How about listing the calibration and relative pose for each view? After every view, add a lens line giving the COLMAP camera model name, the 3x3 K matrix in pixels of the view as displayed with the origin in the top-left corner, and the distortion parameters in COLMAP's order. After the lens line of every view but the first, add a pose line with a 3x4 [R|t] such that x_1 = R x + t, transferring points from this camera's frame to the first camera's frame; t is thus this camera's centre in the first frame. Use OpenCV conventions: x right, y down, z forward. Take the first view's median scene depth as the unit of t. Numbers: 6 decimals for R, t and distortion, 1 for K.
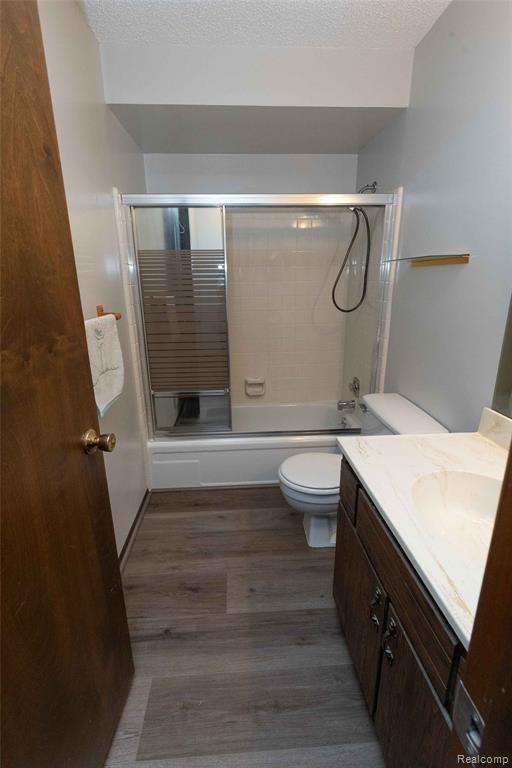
lens RADIAL K [[351.6, 0, 256.0], [0, 351.6, 384.0], [0, 0, 1]] dist [0.002358, -0.000175]
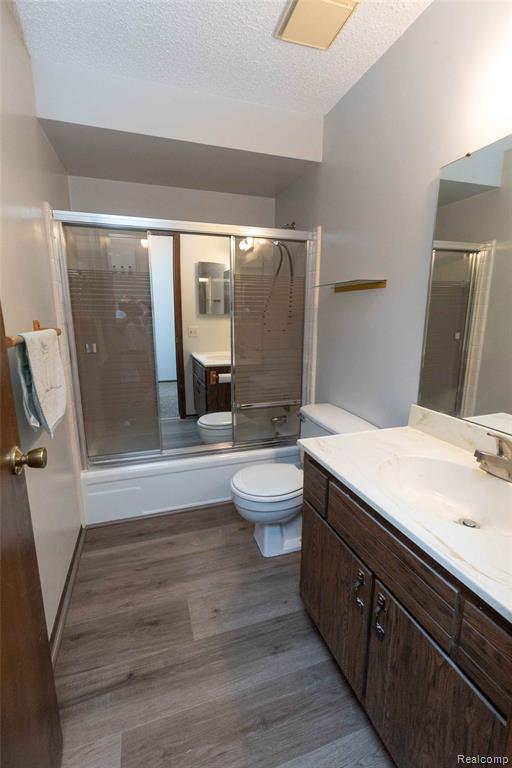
lens RADIAL K [[338.3, 0, 256.0], [0, 338.3, 384.0], [0, 0, 1]] dist [0.001050, -0.000014]
pose [[0.965871, -0.039114, 0.256054, -0.119934], [0.060786, 0.995155, -0.077274, 0.043793], [-0.251791, 0.090201, 0.963569, 0.019221]]
